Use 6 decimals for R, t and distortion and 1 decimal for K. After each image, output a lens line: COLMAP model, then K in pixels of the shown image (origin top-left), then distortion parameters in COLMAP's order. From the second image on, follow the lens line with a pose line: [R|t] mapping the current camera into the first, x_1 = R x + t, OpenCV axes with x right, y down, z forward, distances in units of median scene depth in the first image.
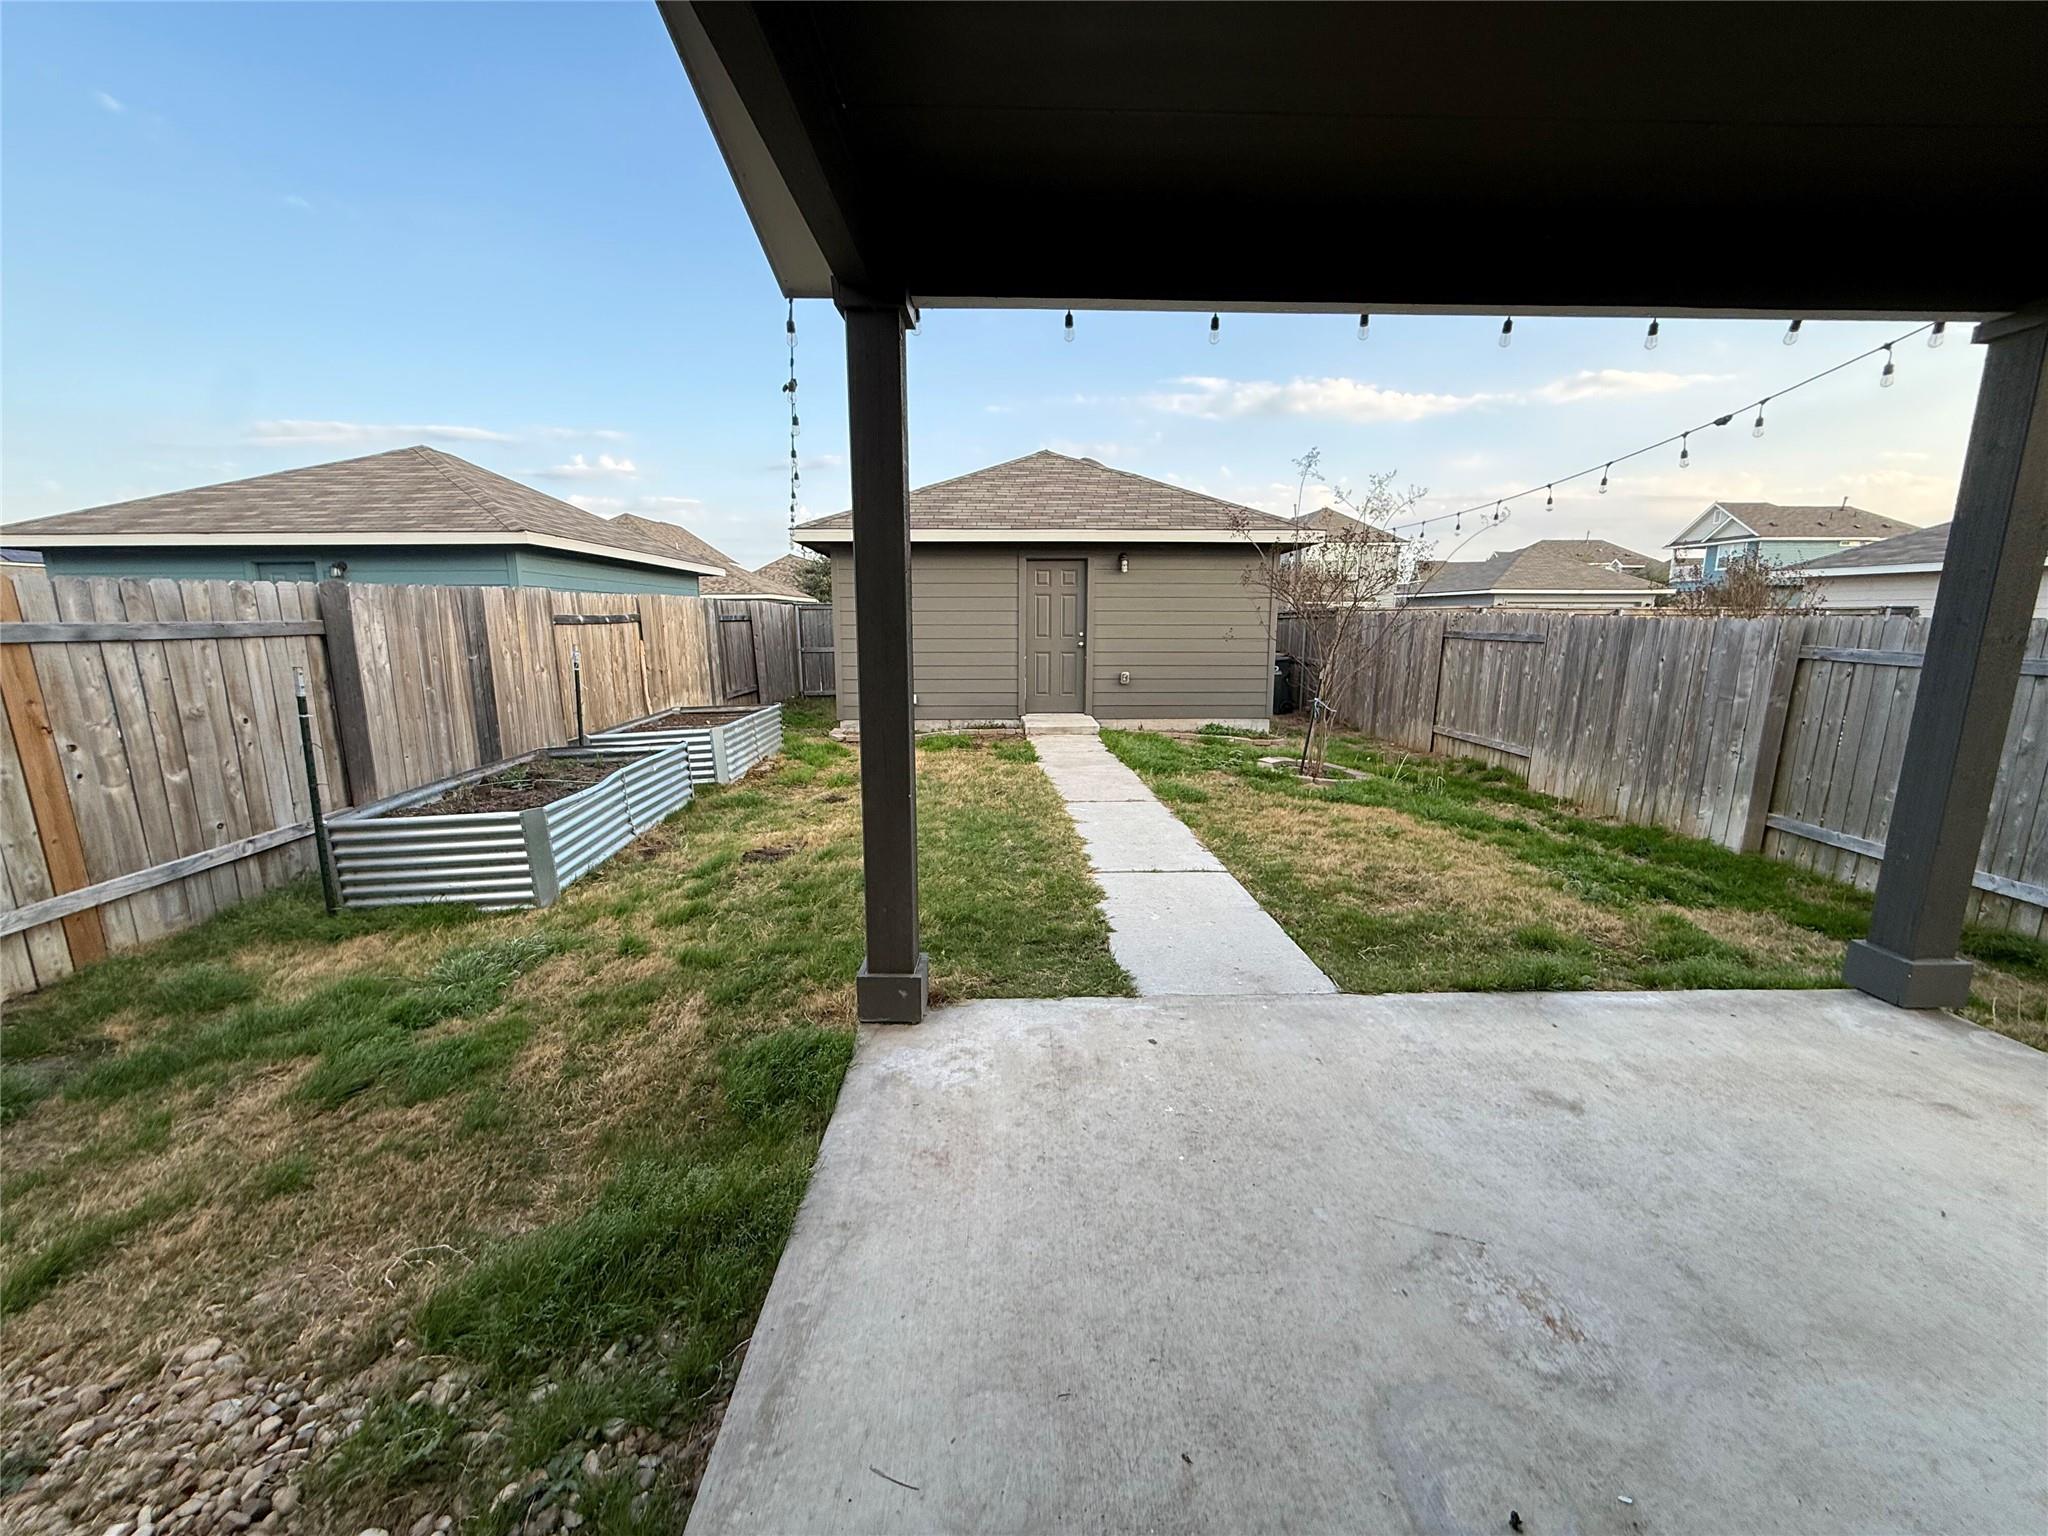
lens RADIAL K [[810.7, 0, 1020.4], [0, 810.7, 768.7], [0, 0, 1]] dist [-0.000172, 0.000198]
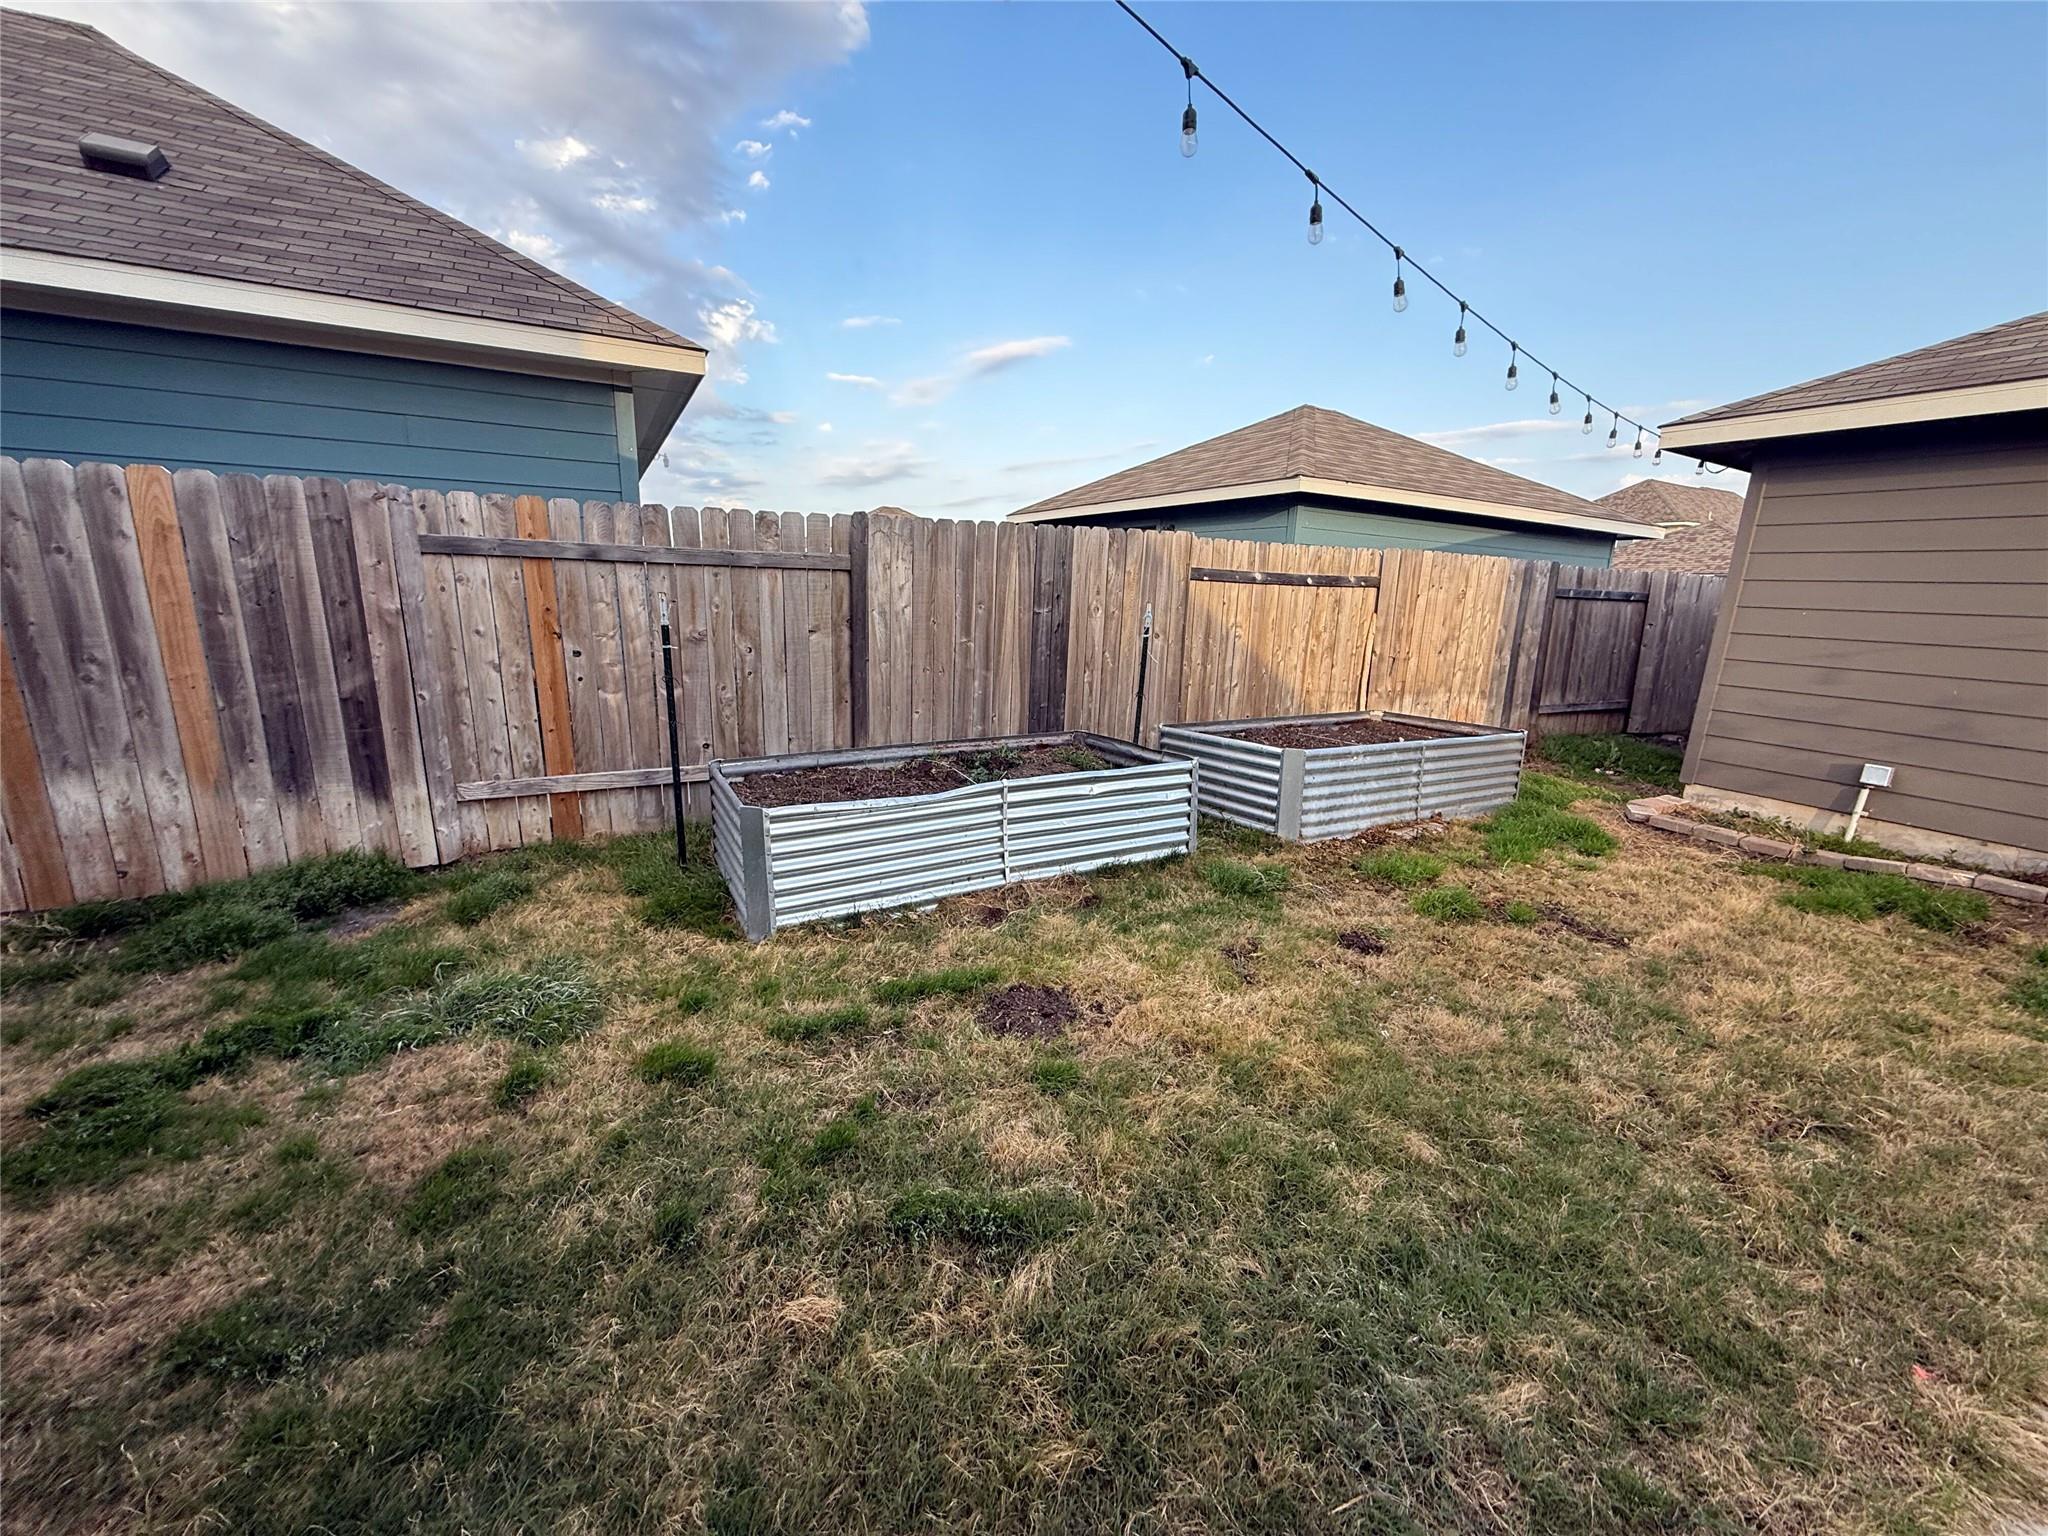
lens RADIAL K [[810.7, 0, 1023.5], [0, 810.7, 766.9], [0, 0, 1]] dist [-0.000172, 0.000198]
pose [[0.447454, 0.216132, -0.867797, 0.109338], [-0.204127, 0.969425, 0.136191, -0.123587], [0.870699, 0.116202, 0.477891, 0.816918]]
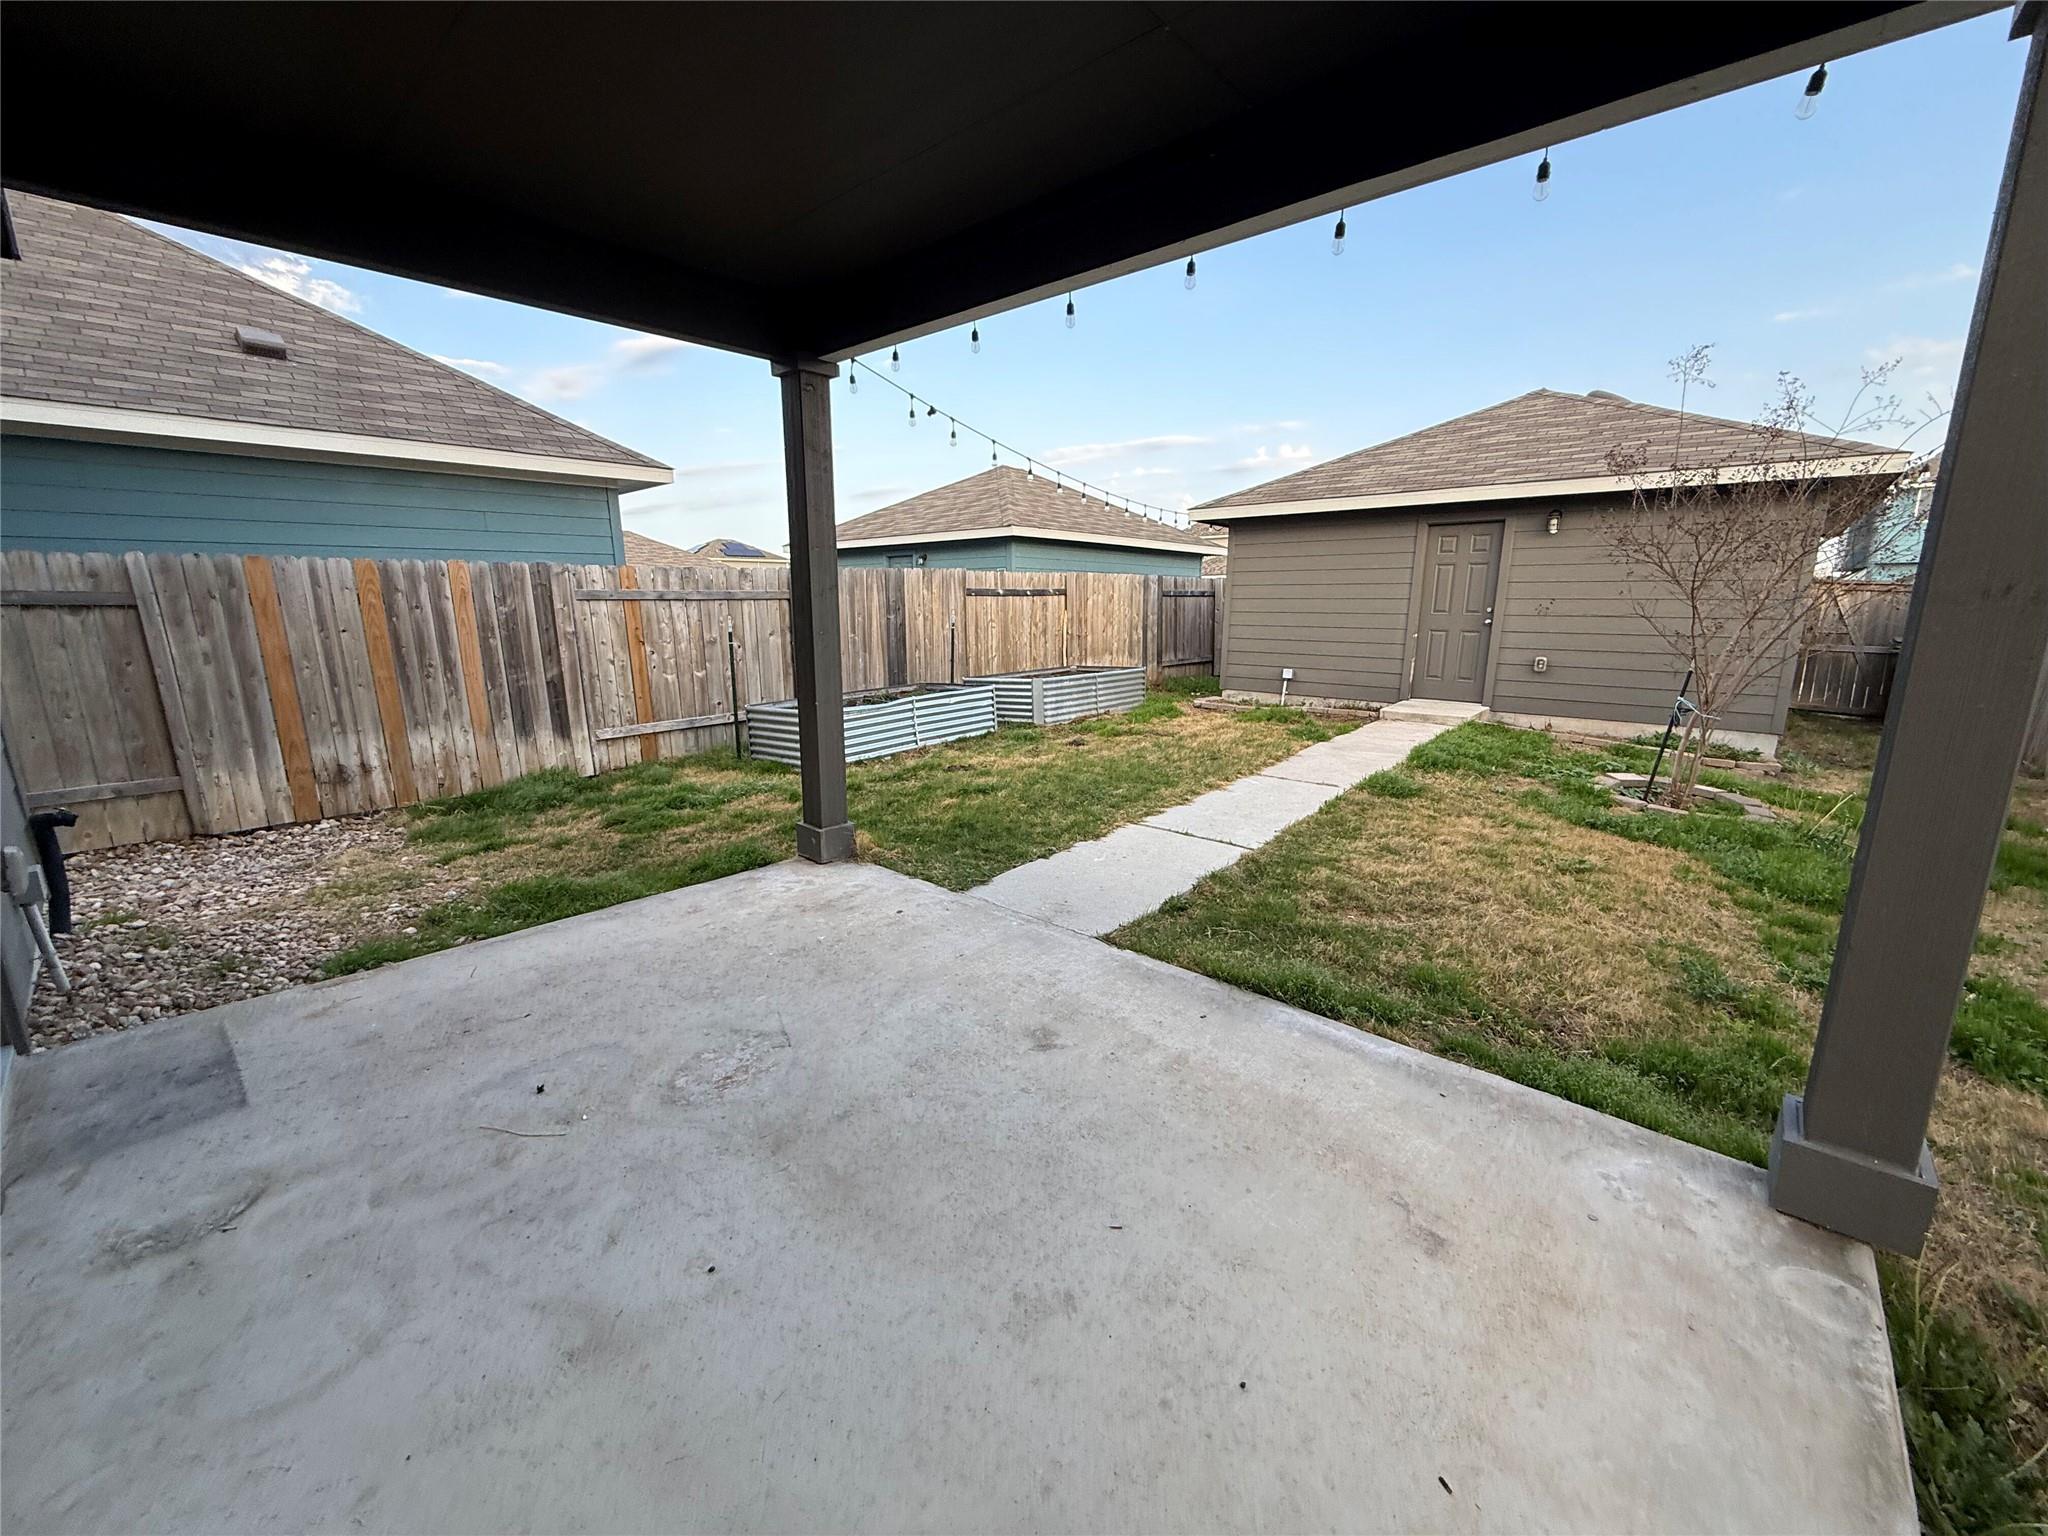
lens RADIAL K [[810.7, 0, 1020.7], [0, 810.7, 764.6], [0, 0, 1]] dist [-0.000172, 0.000198]
pose [[0.729303, 0.138829, -0.669958, 0.703925], [-0.126683, 0.989666, 0.067175, -0.001101], [0.672361, 0.035882, 0.739354, 0.110917]]
